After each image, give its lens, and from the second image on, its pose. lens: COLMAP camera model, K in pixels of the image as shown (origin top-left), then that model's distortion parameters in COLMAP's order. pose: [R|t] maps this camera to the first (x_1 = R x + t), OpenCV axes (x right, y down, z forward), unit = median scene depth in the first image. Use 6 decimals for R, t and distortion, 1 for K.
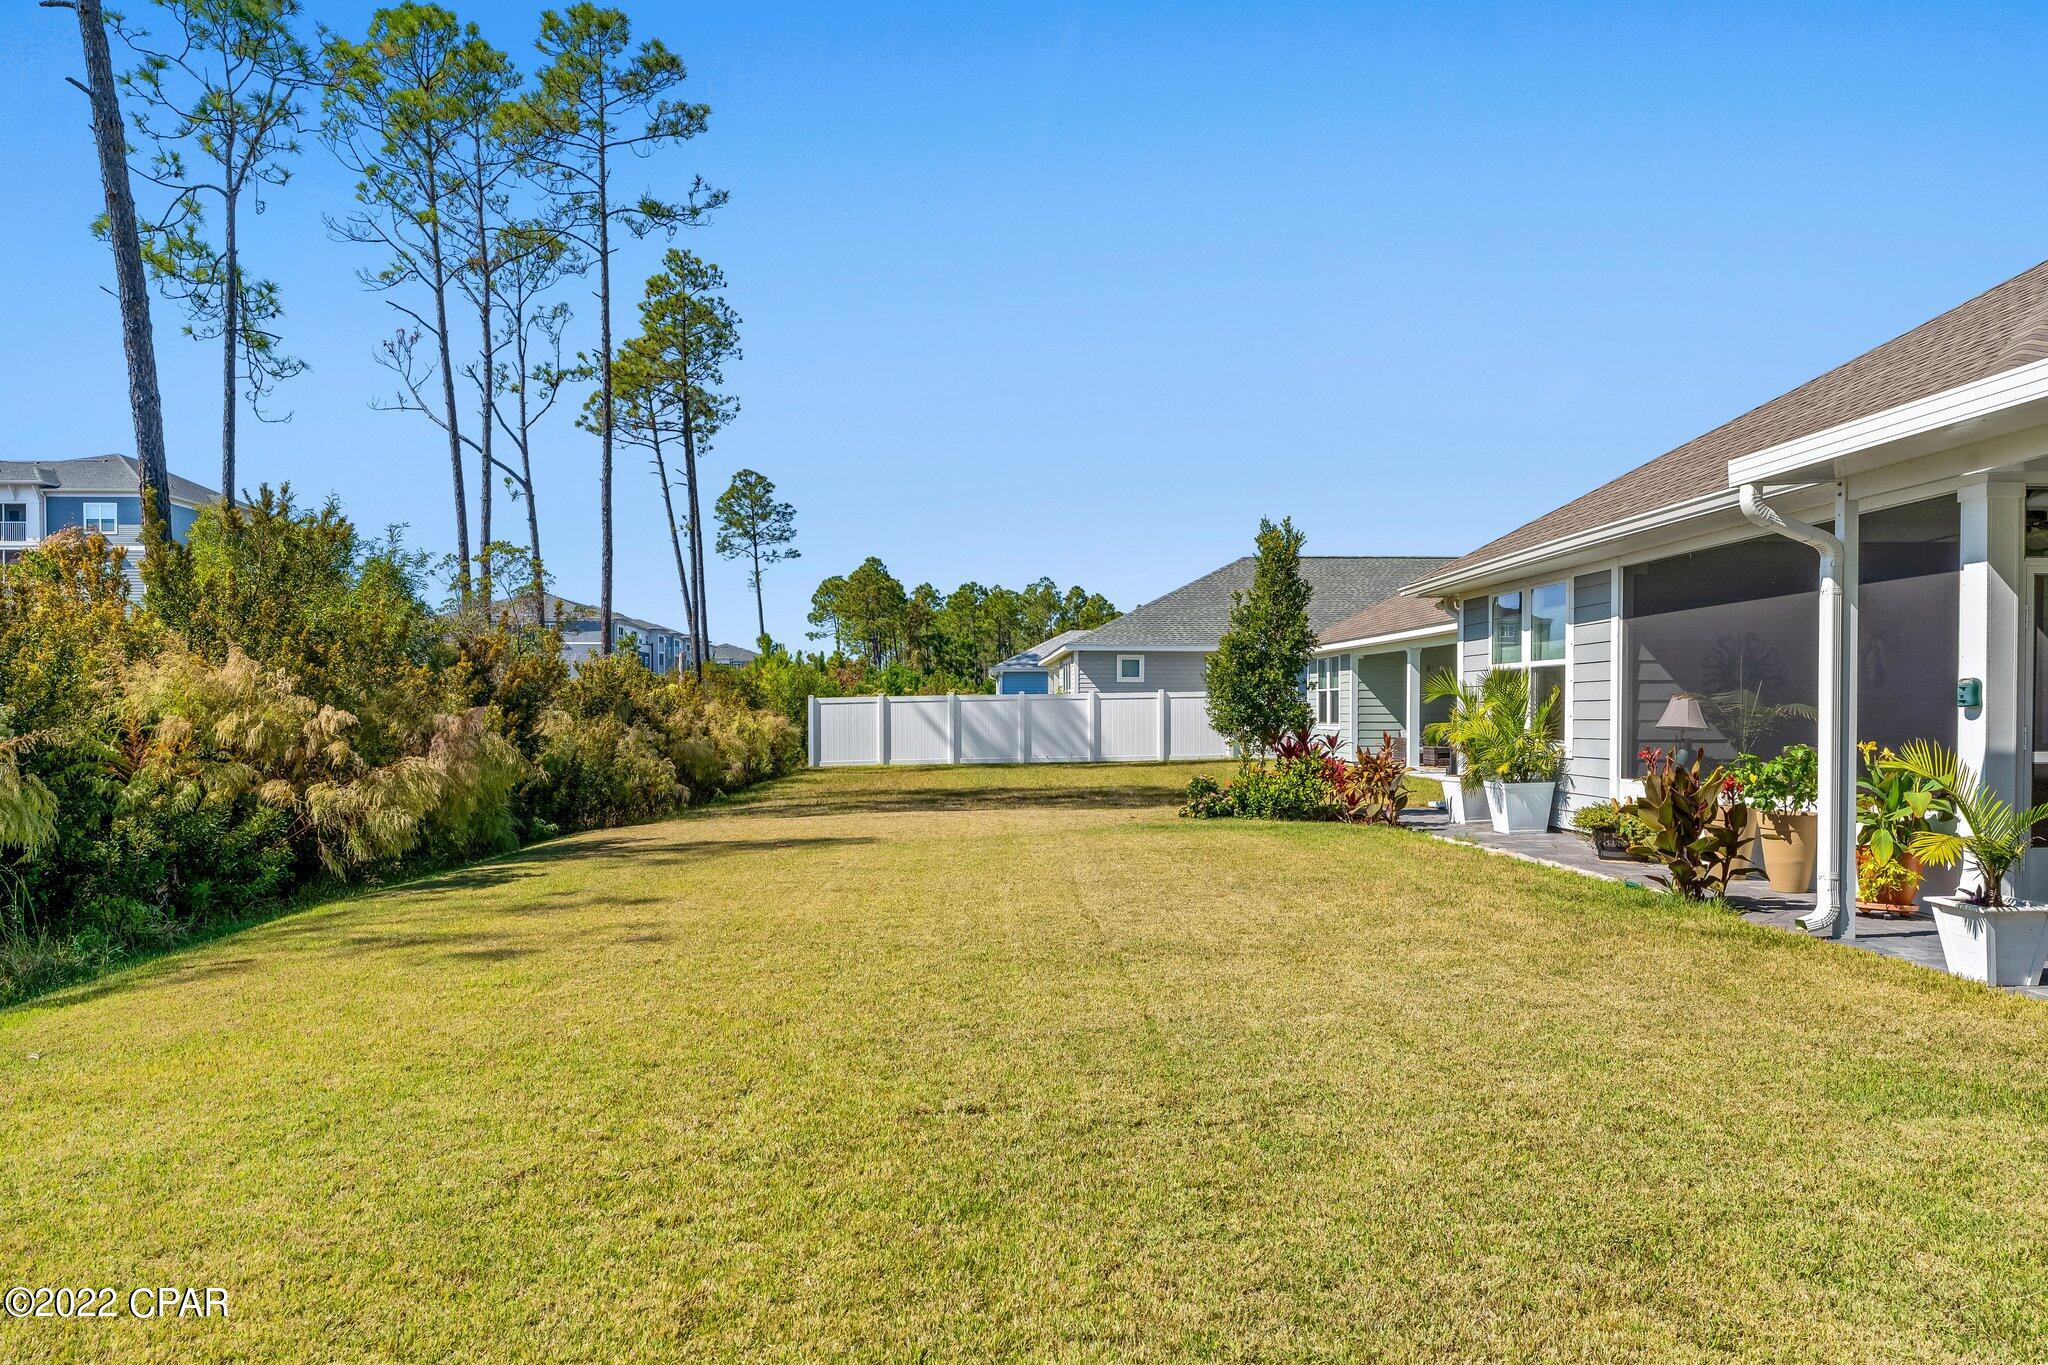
lens RADIAL K [[1385.3, 0, 1024.0], [0, 1385.3, 750.1], [0, 0, 1]] dist [0.002845, 0.000314]
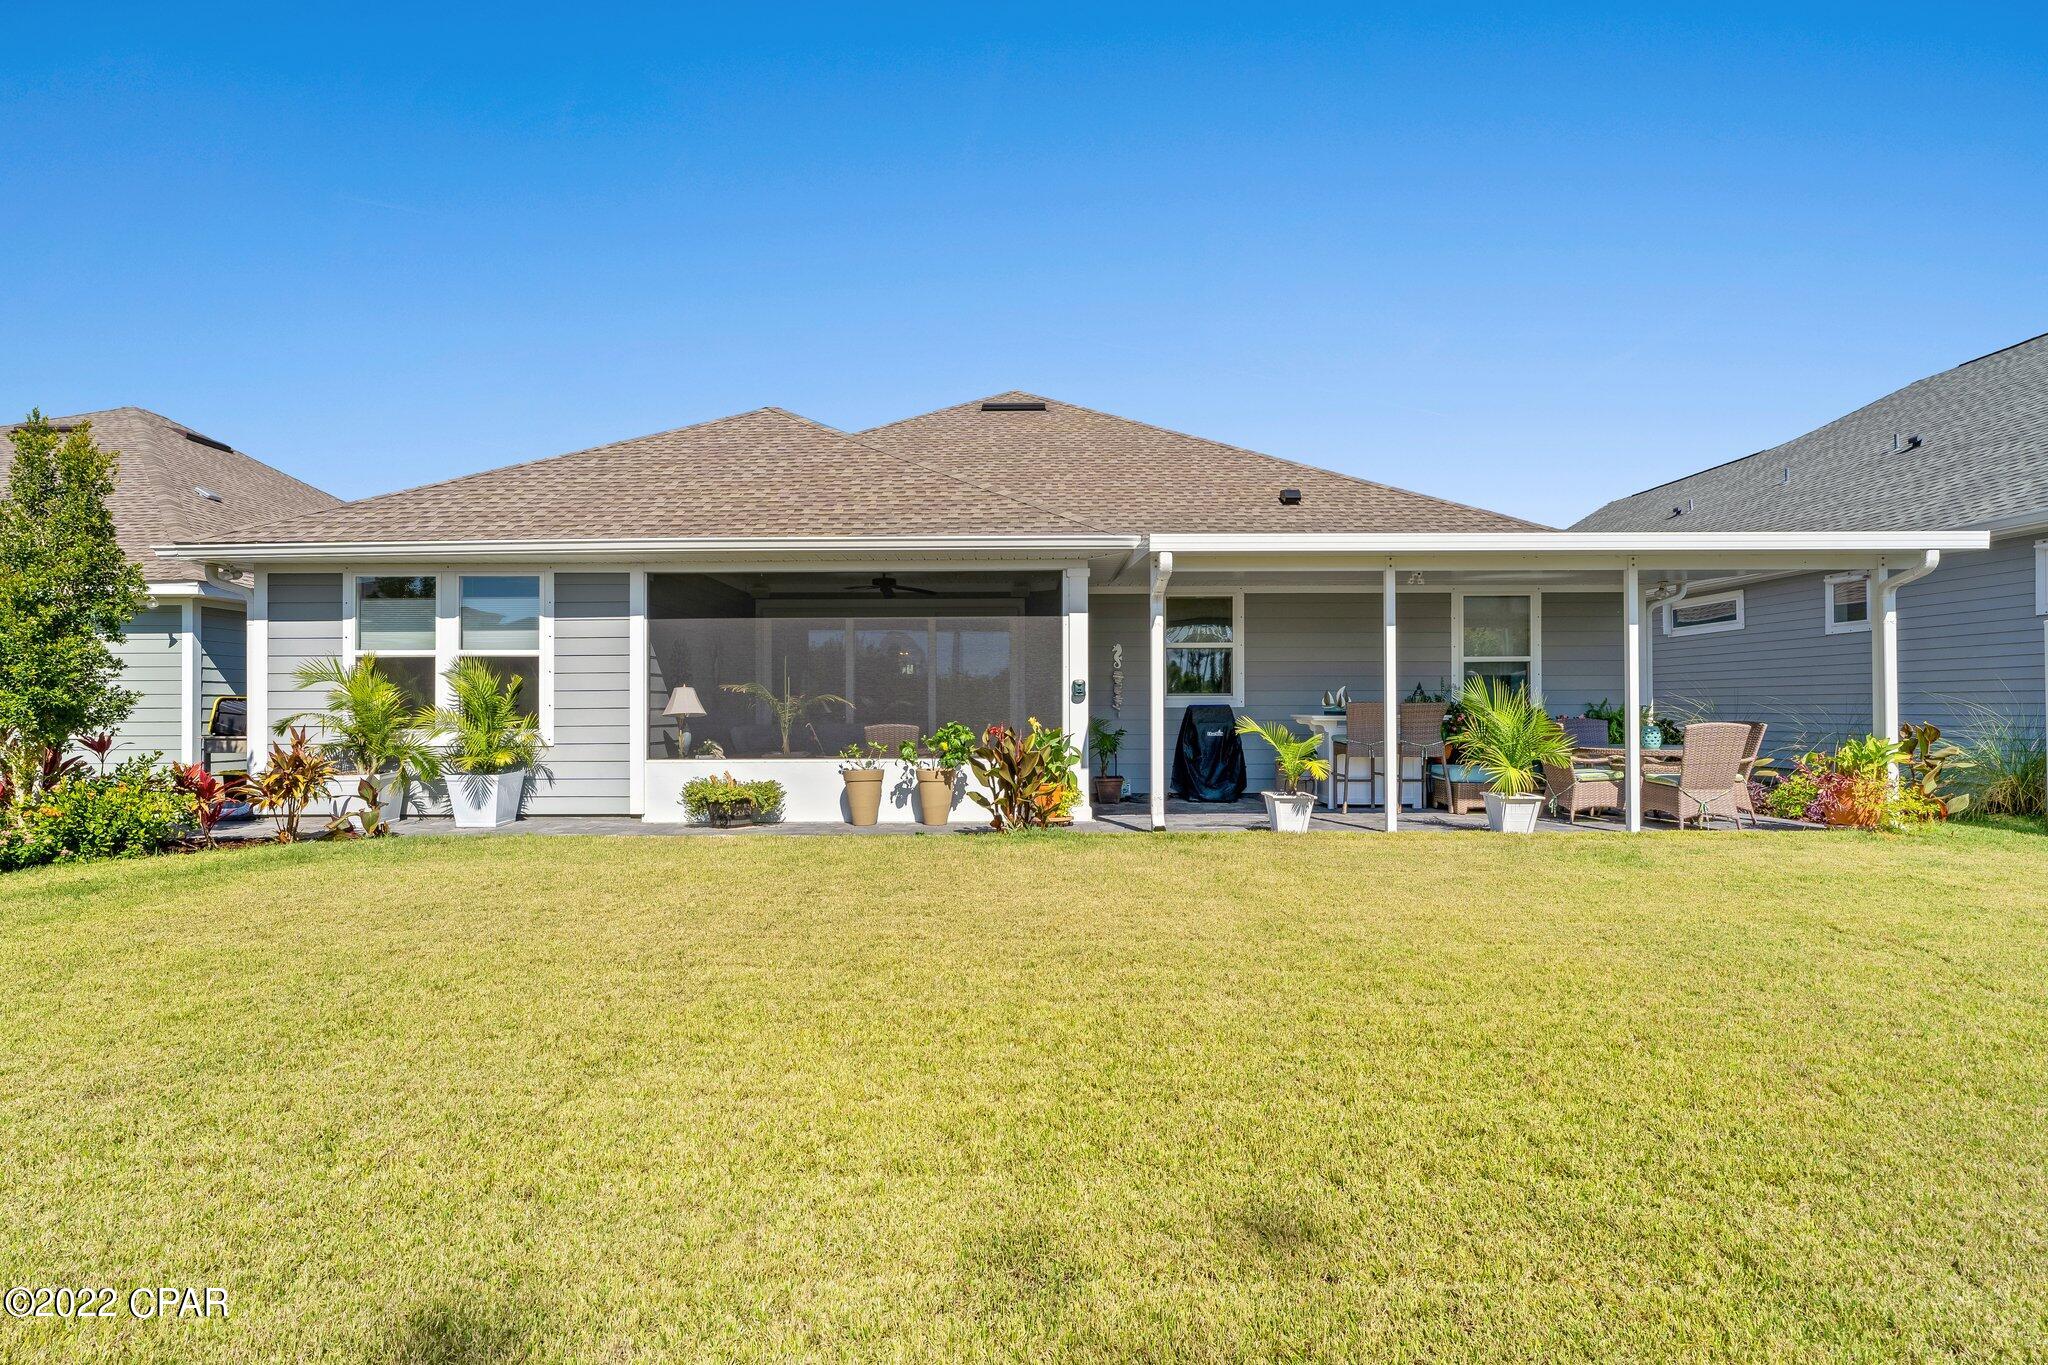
lens RADIAL K [[992.6, 0, 1024.1], [0, 992.6, 694.4], [0, 0, 1]] dist [-0.006457, -0.000494]
pose [[0.041379, 0.013715, 0.999049, -0.332820], [0.031909, 0.999378, -0.015041, -0.010200], [-0.998634, 0.032501, 0.040916, 0.612800]]
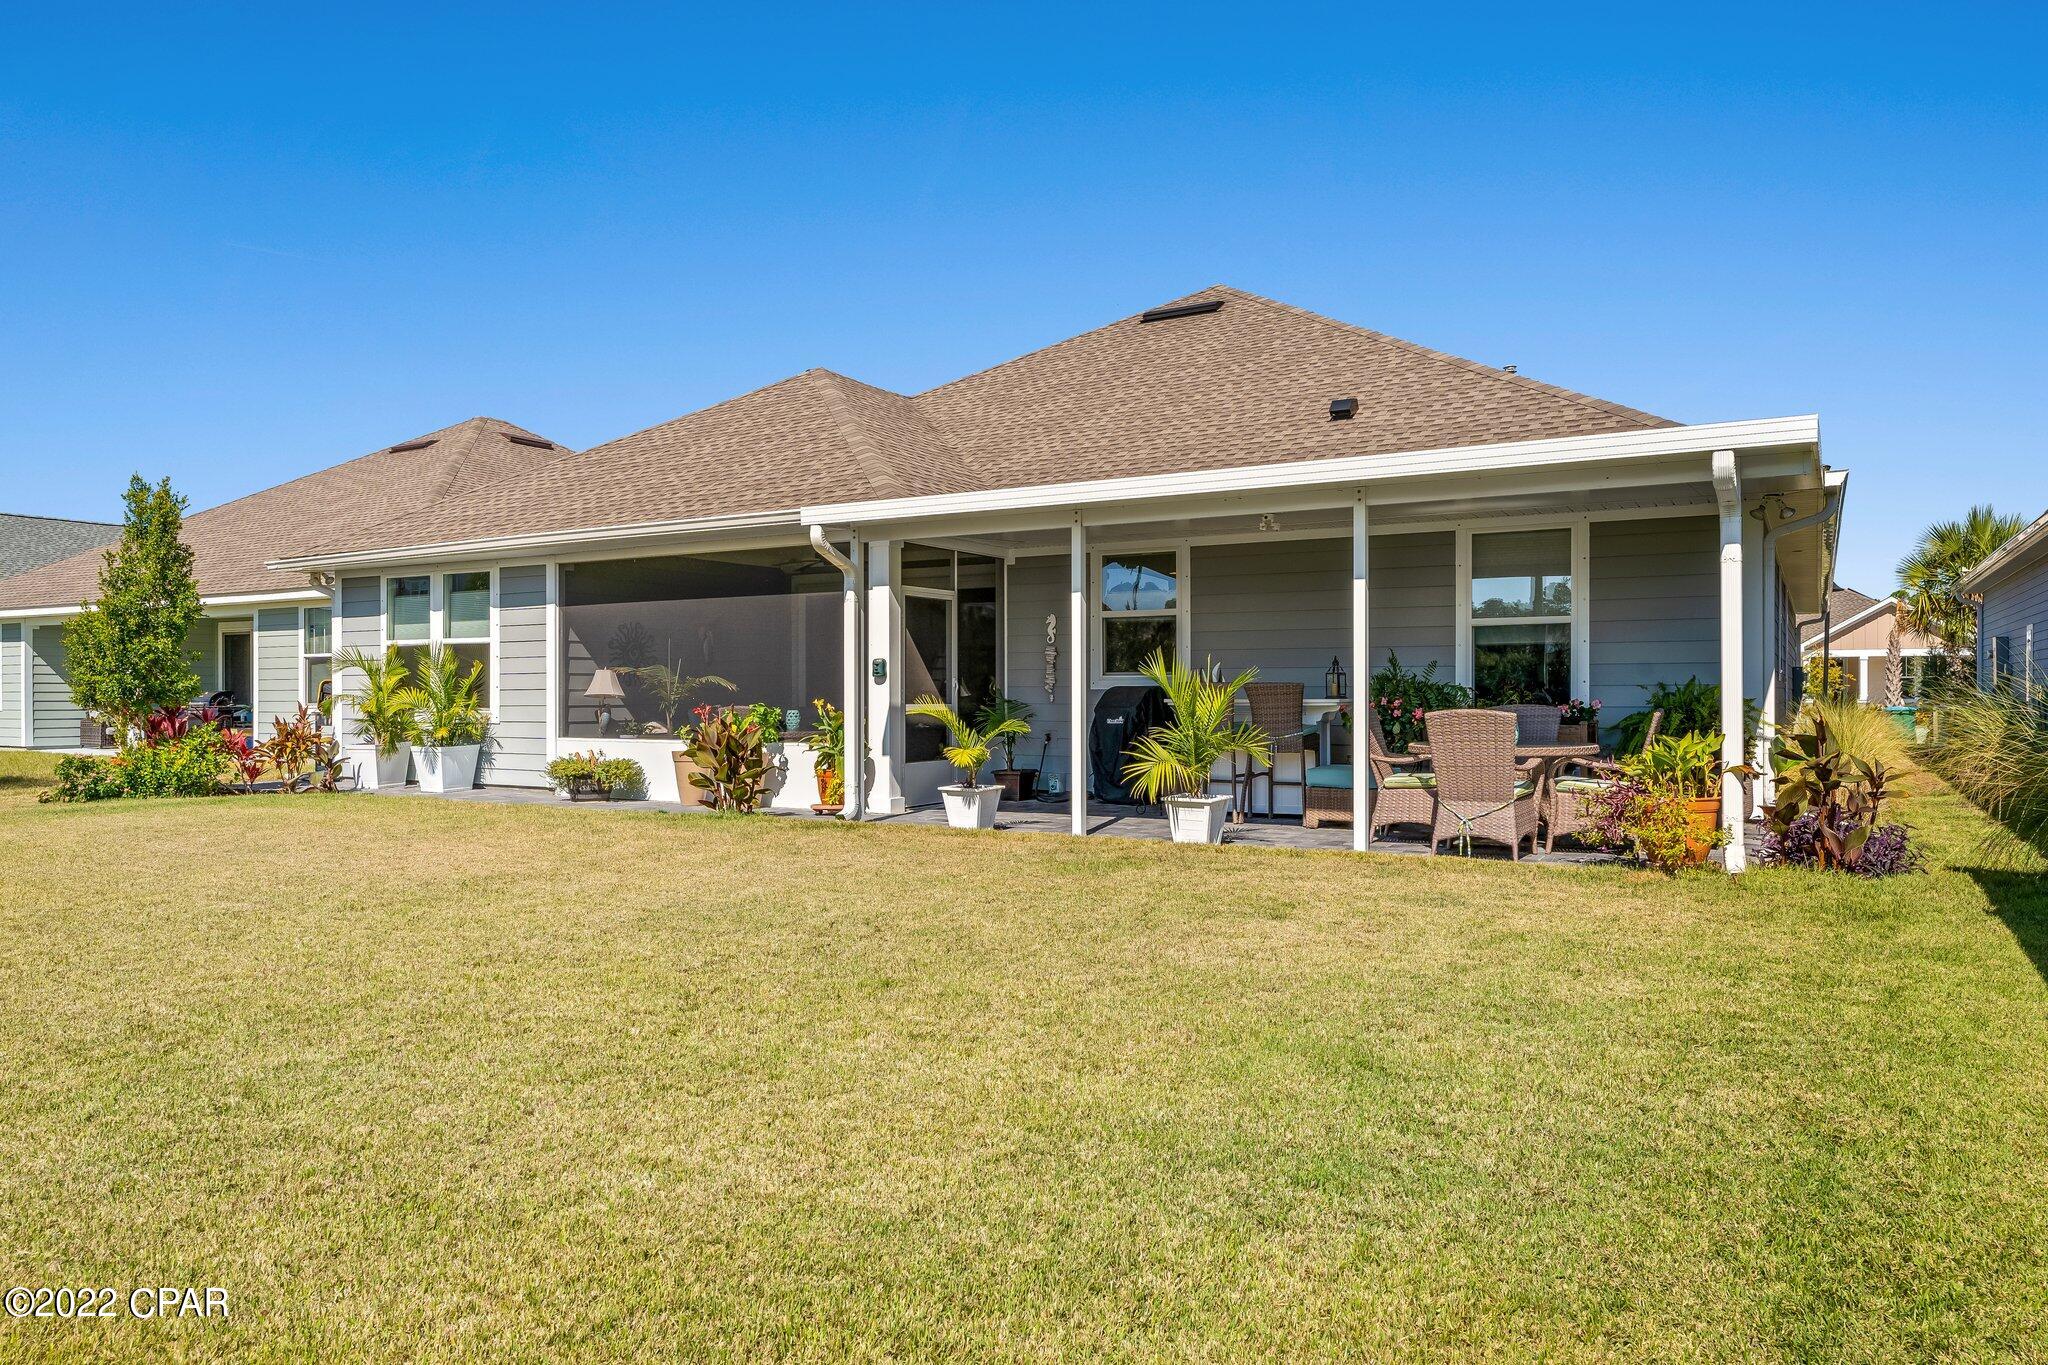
lens RADIAL K [[1389.4, 0, 1024.0], [0, 1389.4, 682.5], [0, 0, 1]] dist [-0.004404, -0.001145]
pose [[0.547624, 0.006725, 0.836697, -0.334384], [0.025179, 0.999382, -0.024512, 0.011237], [-0.836345, 0.034491, 0.547117, -0.002956]]
